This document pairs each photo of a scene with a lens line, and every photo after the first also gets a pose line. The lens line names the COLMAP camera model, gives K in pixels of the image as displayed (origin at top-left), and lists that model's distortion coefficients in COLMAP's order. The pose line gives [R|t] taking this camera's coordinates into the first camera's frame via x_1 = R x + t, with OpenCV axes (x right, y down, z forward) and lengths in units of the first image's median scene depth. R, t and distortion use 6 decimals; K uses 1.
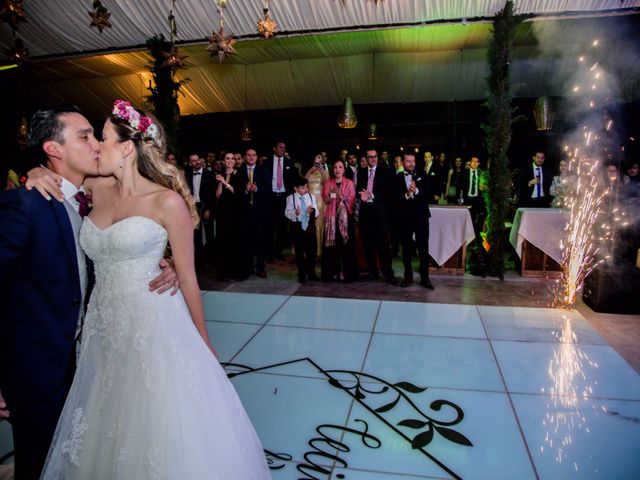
lens RADIAL K [[491.5, 0, 325.4], [0, 491.5, 239.6], [0, 0, 1]] dist [-0.123997, 0.075959]
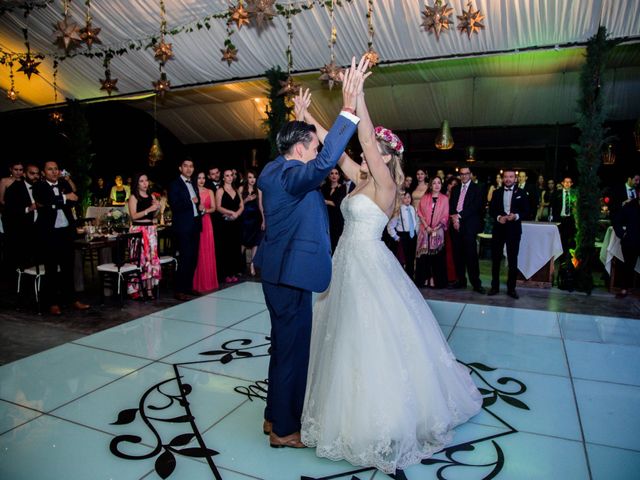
lens RADIAL K [[491.5, 0, 325.4], [0, 491.5, 239.6], [0, 0, 1]] dist [-0.123997, 0.075959]
pose [[0.979435, 0.034902, -0.198717, 0.012974], [-0.044193, 0.998118, -0.042510, 0.032434], [0.196859, 0.050418, 0.979135, -0.100642]]
